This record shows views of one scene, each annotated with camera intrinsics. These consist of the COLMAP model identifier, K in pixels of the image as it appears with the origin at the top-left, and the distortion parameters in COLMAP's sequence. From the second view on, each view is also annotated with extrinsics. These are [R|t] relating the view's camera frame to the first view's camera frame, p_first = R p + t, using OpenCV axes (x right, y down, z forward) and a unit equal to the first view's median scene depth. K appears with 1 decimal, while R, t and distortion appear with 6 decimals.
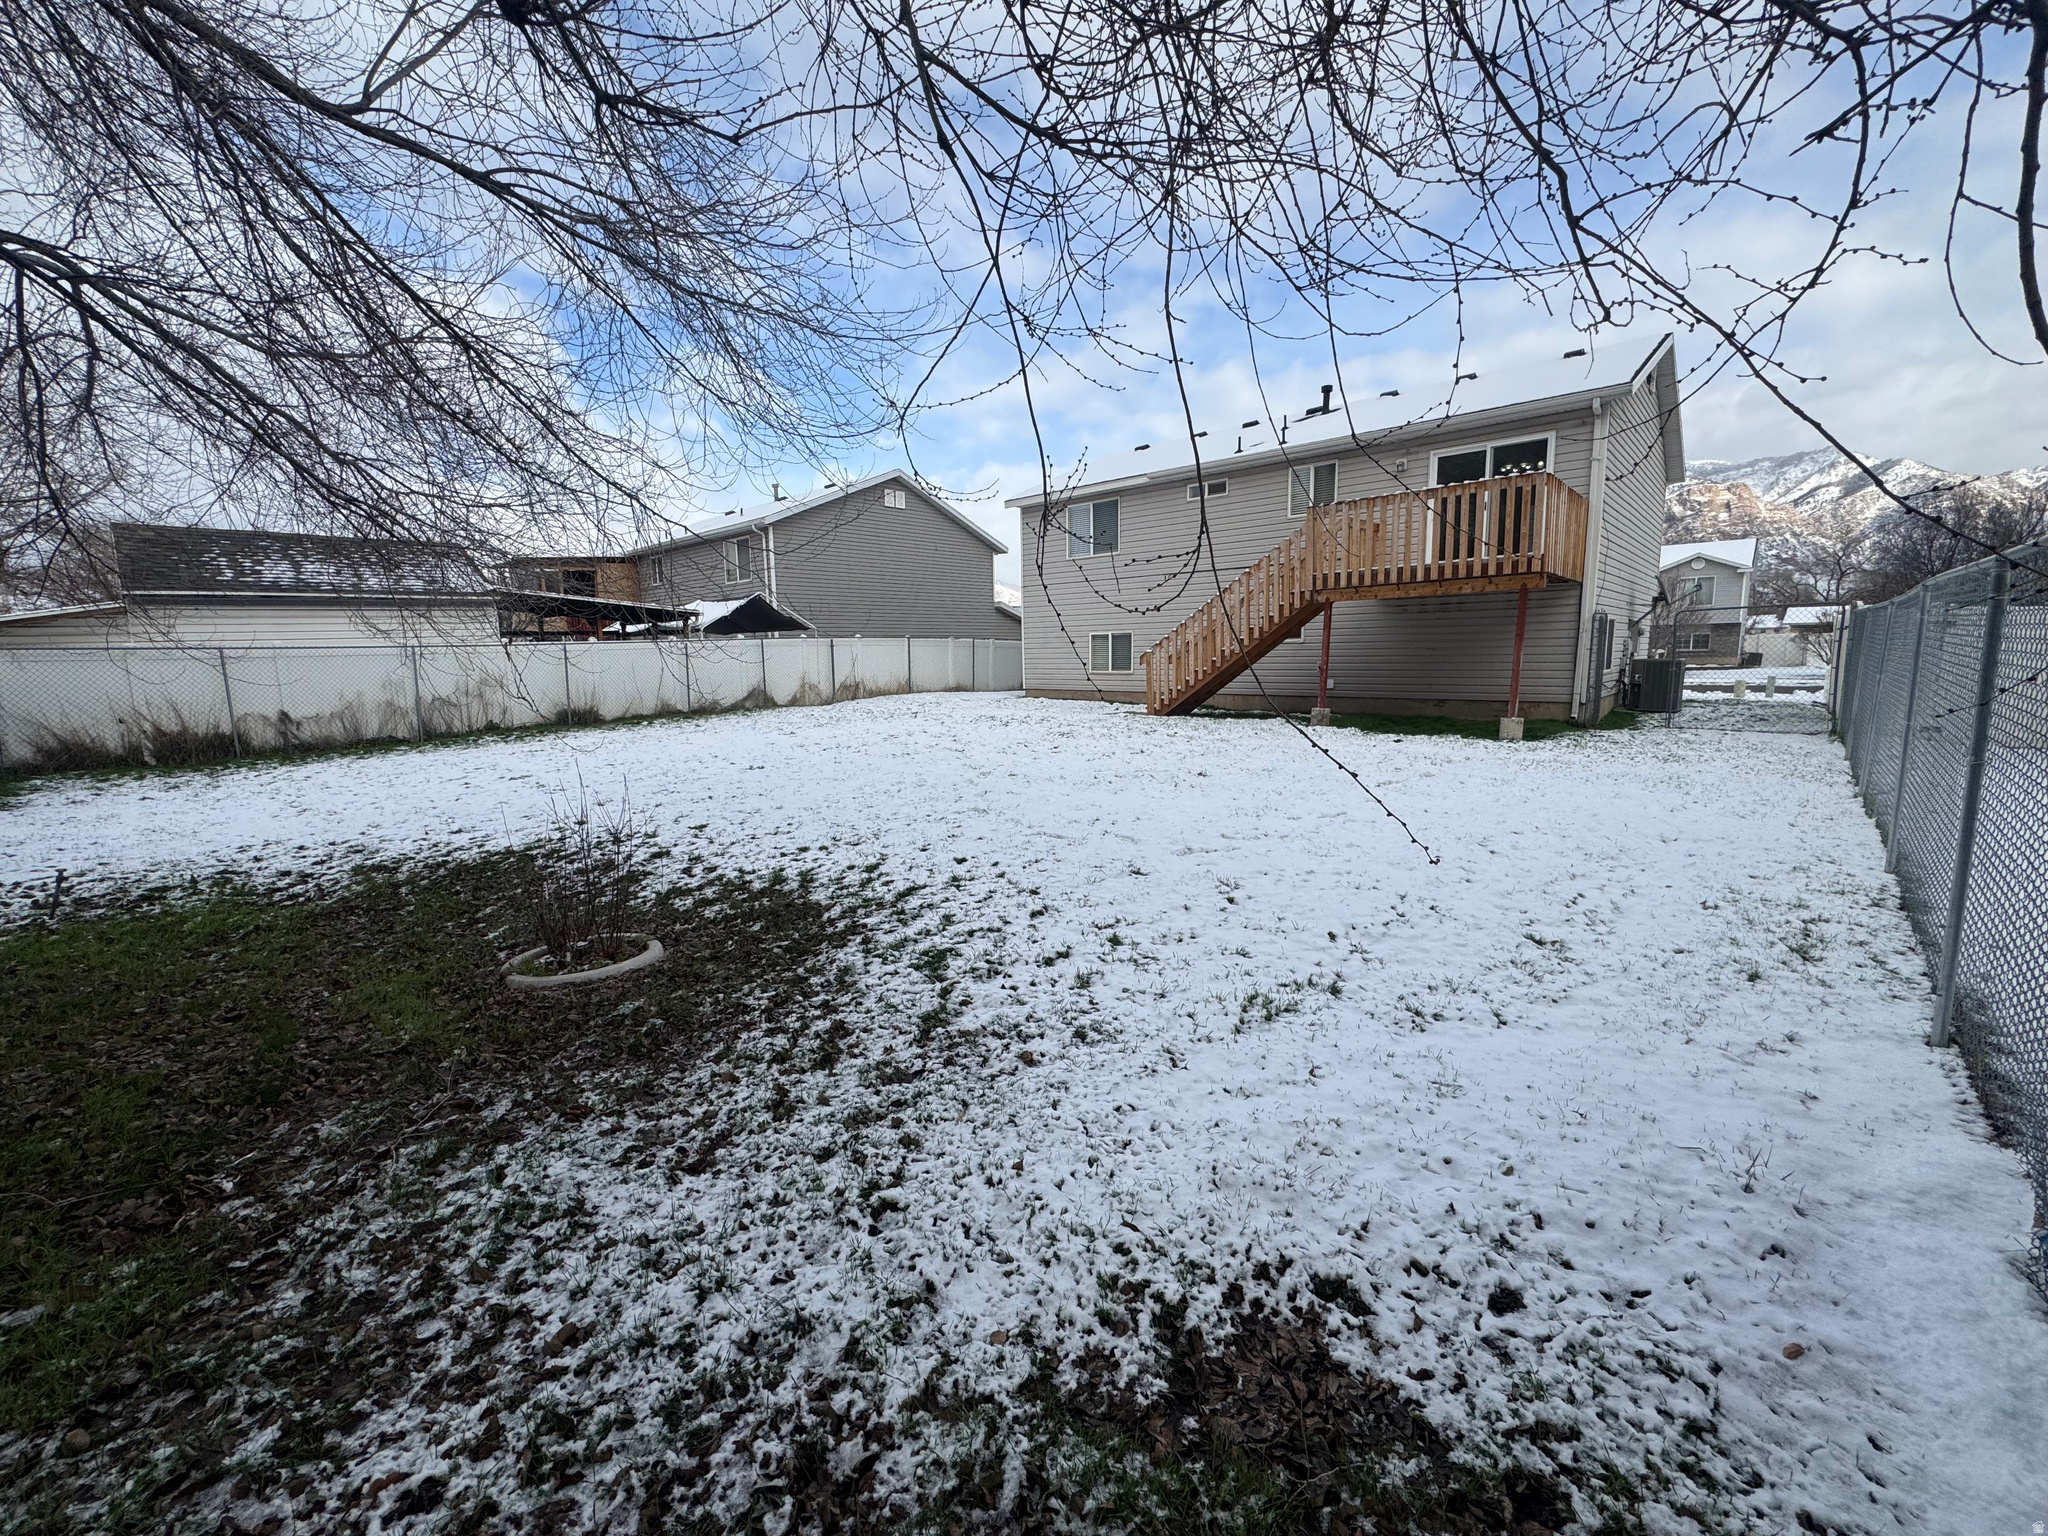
lens RADIAL K [[815.3, 0, 1020.7], [0, 815.3, 768.6], [0, 0, 1]] dist [-0.002416, 0.000200]
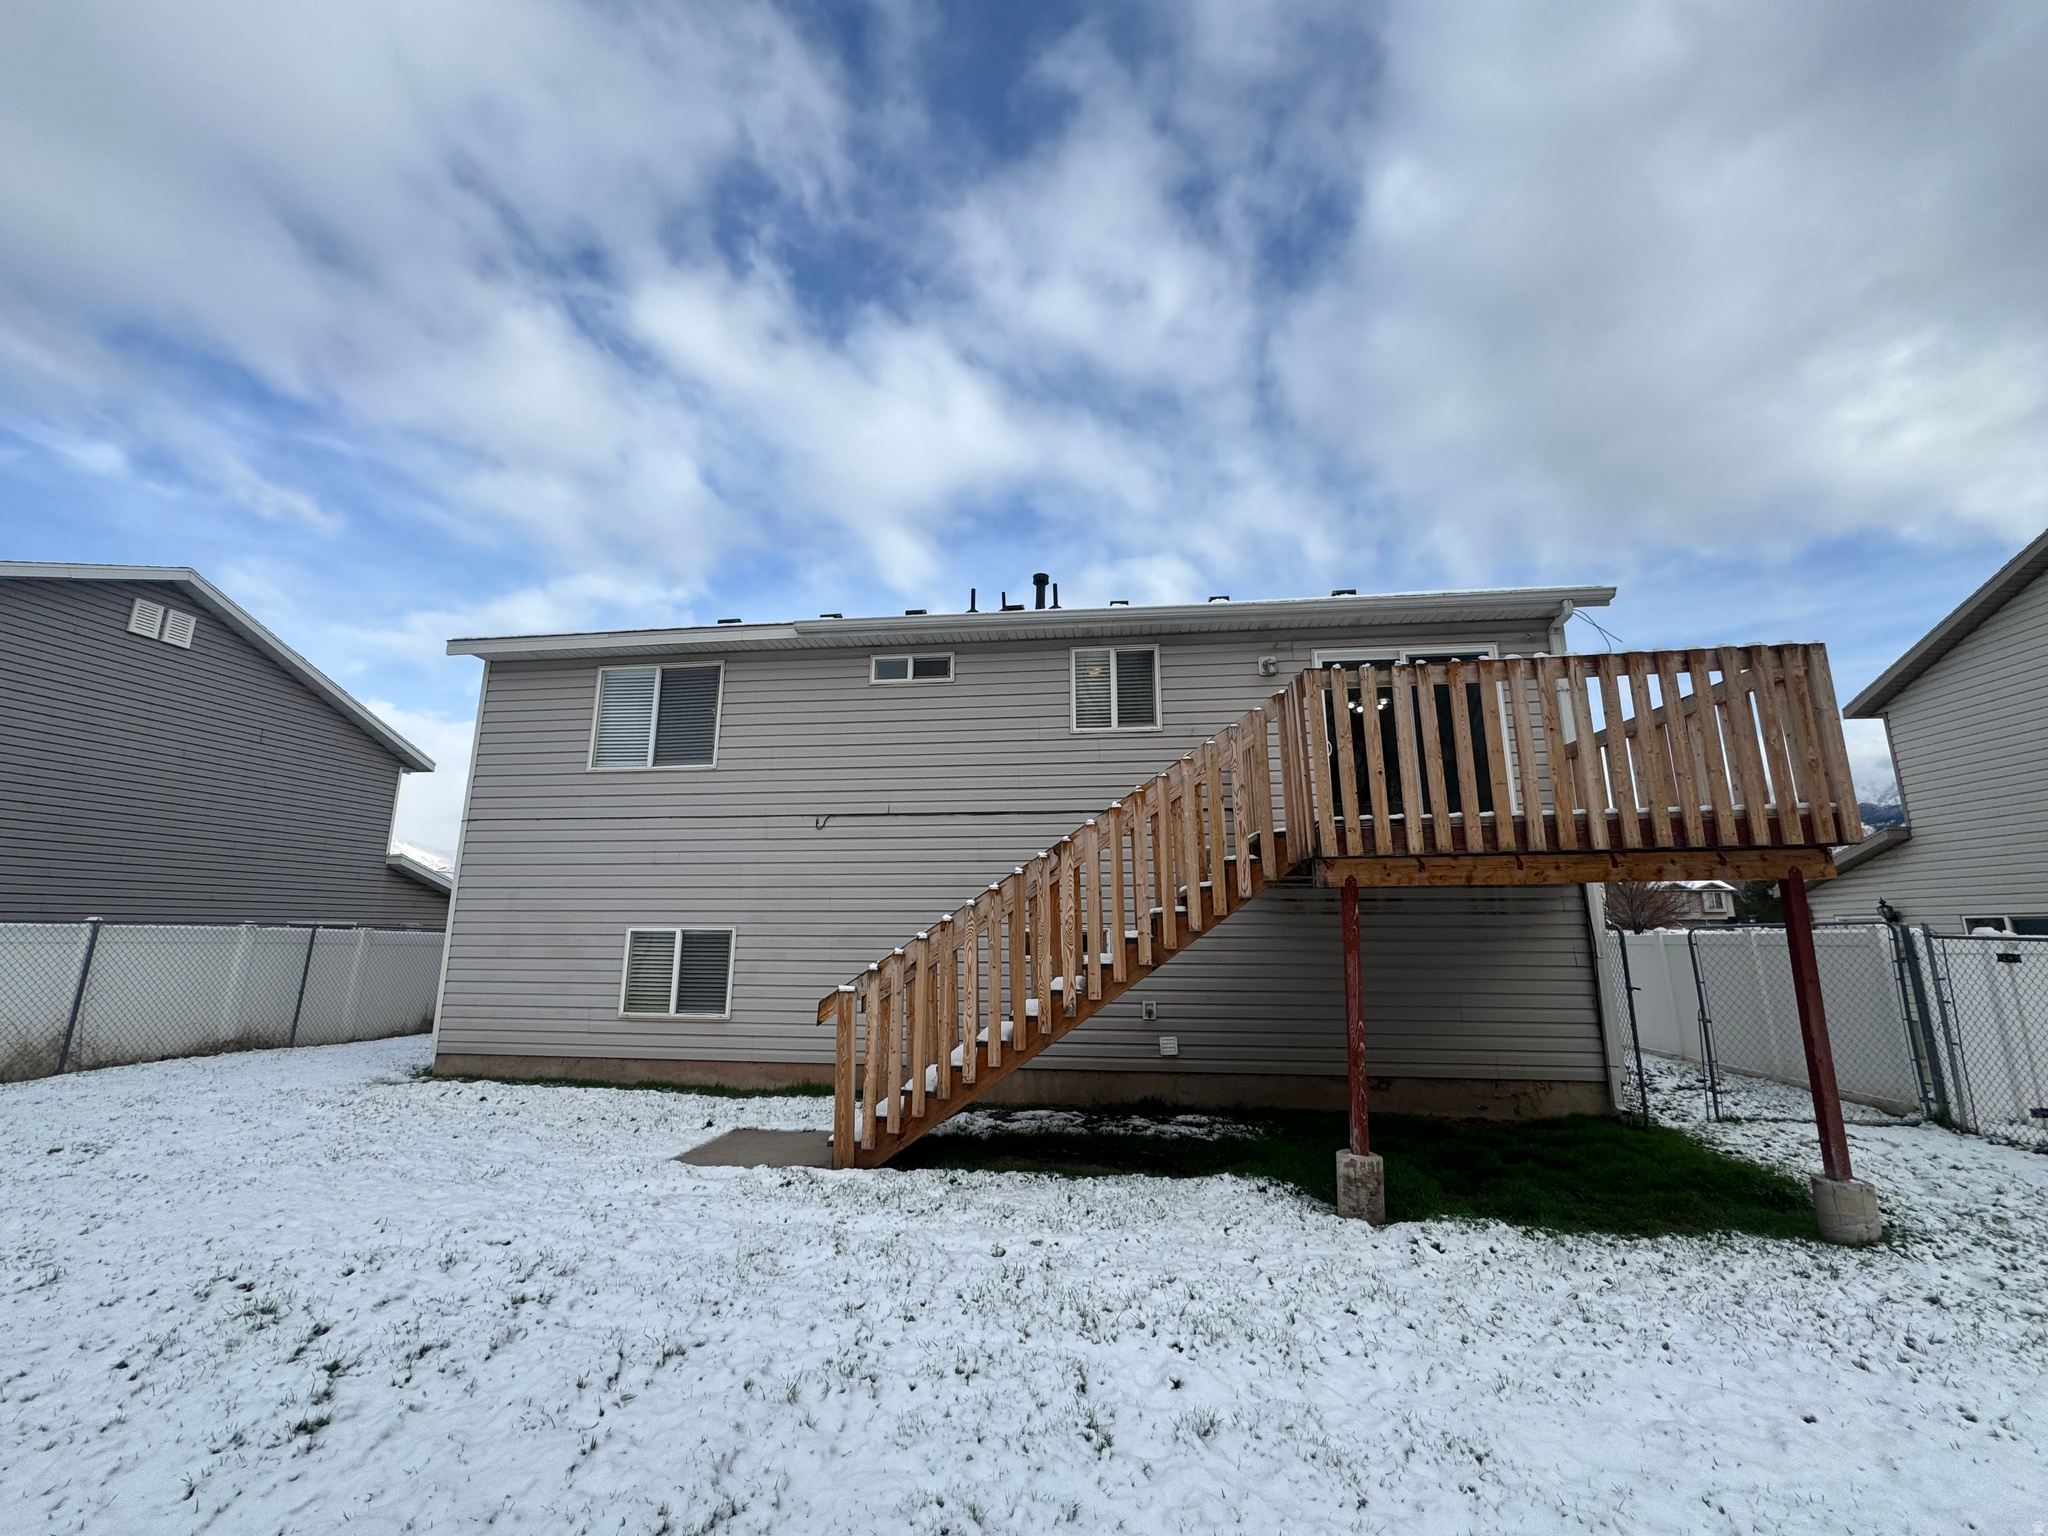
lens RADIAL K [[815.3, 0, 1019.8], [0, 815.3, 779.0], [0, 0, 1]] dist [-0.002416, 0.000200]
pose [[0.815958, 0.136364, 0.561798, -0.003727], [0.063138, 0.944950, -0.321067, -0.081108], [-0.574653, 0.297448, 0.762430, 0.481823]]
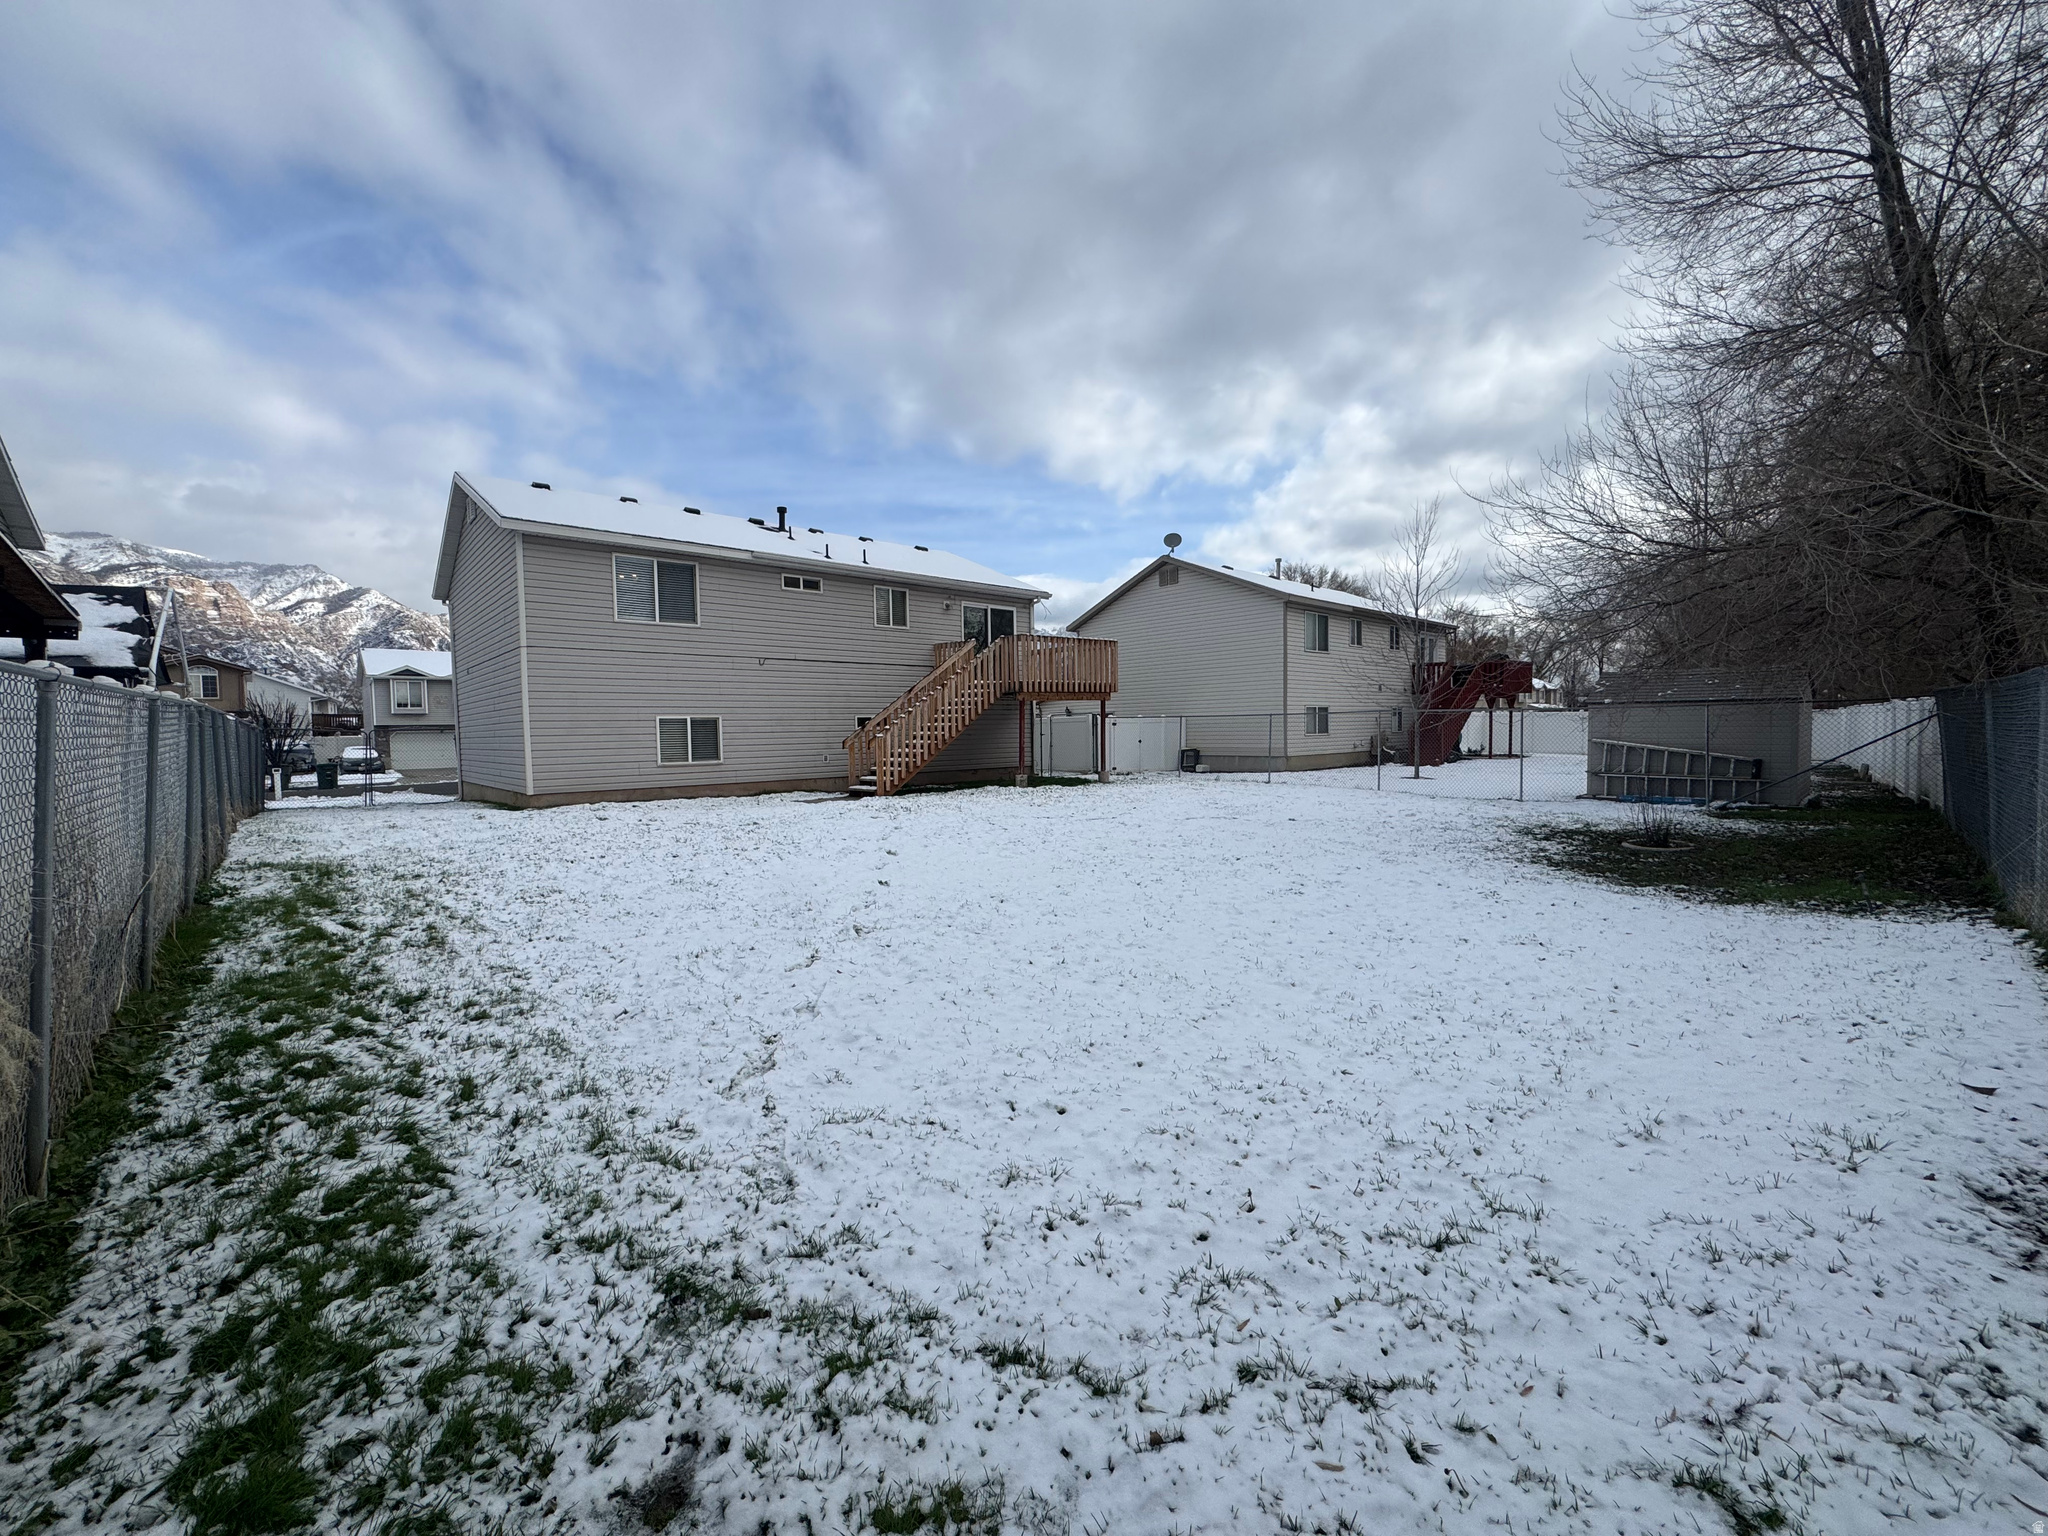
lens RADIAL K [[815.3, 0, 1032.7], [0, 815.3, 761.6], [0, 0, 1]] dist [-0.002416, 0.000200]
pose [[0.102274, -0.024007, 0.994467, -0.657465], [0.150545, 0.988568, 0.008382, -0.069087], [-0.983299, 0.148855, 0.104719, 0.535561]]
